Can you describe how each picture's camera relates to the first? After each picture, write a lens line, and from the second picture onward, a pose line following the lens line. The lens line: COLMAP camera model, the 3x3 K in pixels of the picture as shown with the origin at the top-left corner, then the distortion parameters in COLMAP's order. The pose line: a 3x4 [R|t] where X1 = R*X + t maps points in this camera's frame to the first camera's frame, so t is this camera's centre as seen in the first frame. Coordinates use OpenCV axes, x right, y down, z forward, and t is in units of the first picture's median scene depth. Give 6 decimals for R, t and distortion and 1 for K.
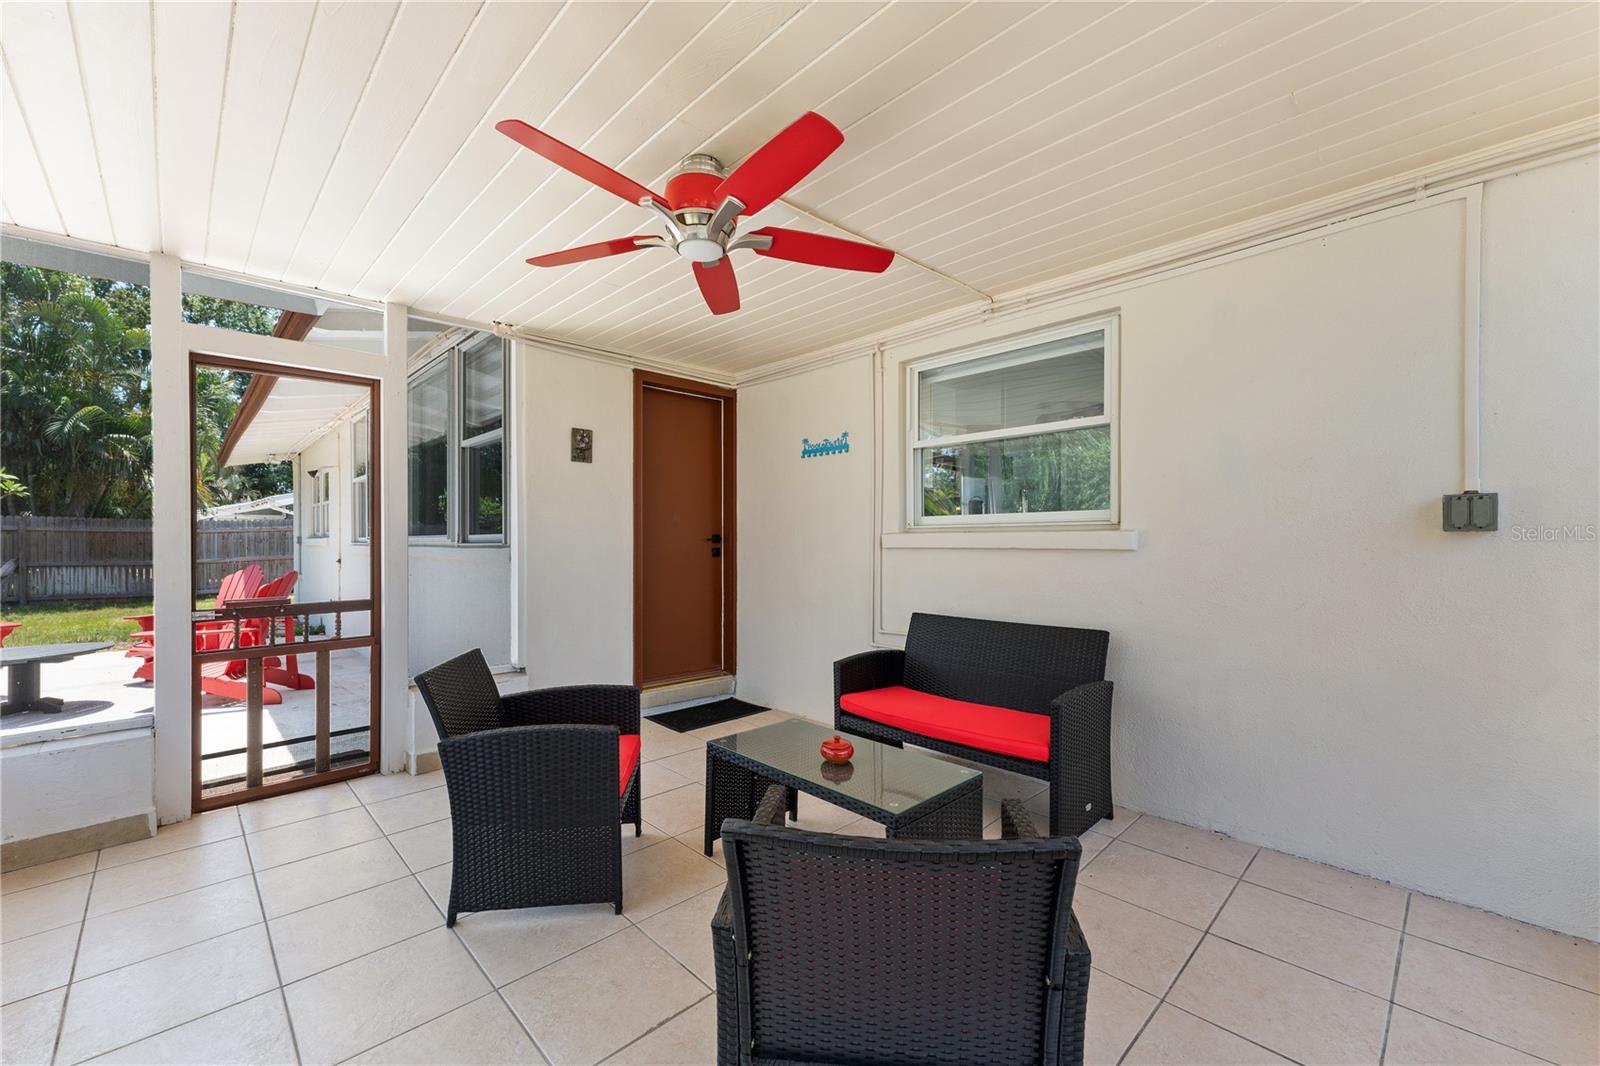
lens RADIAL K [[647.6, 0, 798.4], [0, 647.6, 548.7], [0, 0, 1]] dist [-0.000821, -0.000049]
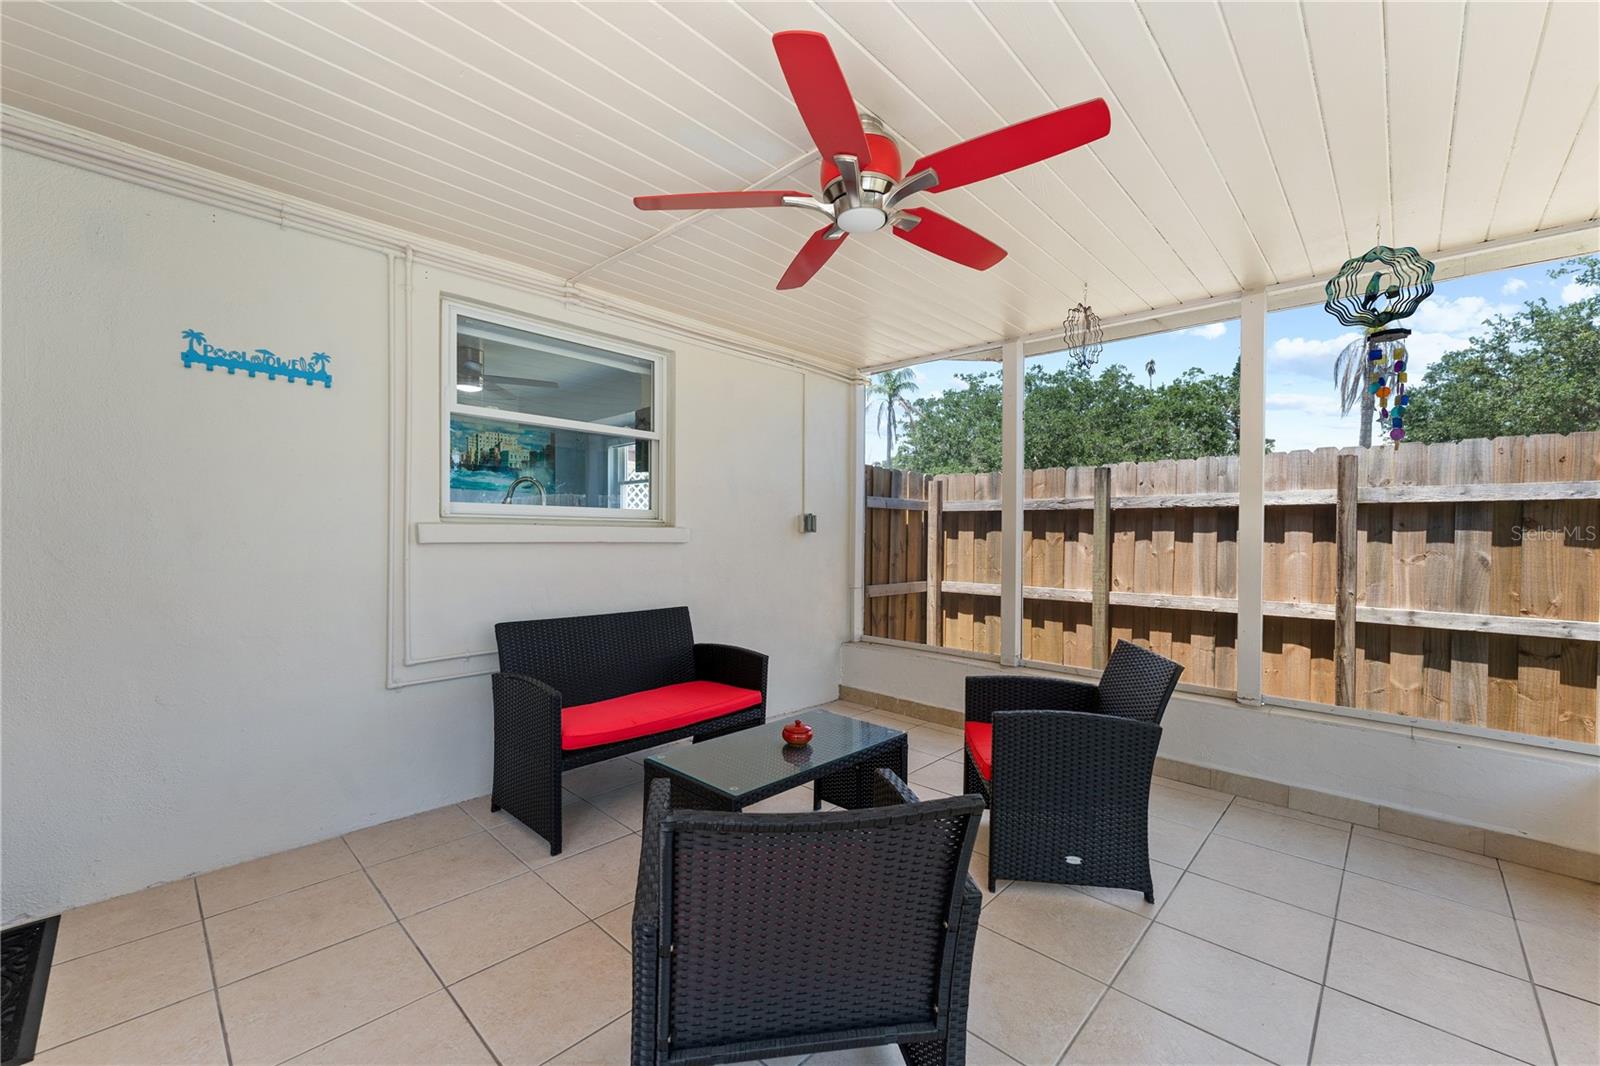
lens RADIAL K [[636.2, 0, 800.0], [0, 636.2, 533.0], [0, 0, 1]] dist [-0.000563, -0.000086]
pose [[-0.043529, 0.005440, 0.999037, -0.625187], [0.001137, 0.999985, -0.005396, -0.007808], [-0.999052, 0.000901, -0.043535, 0.662676]]
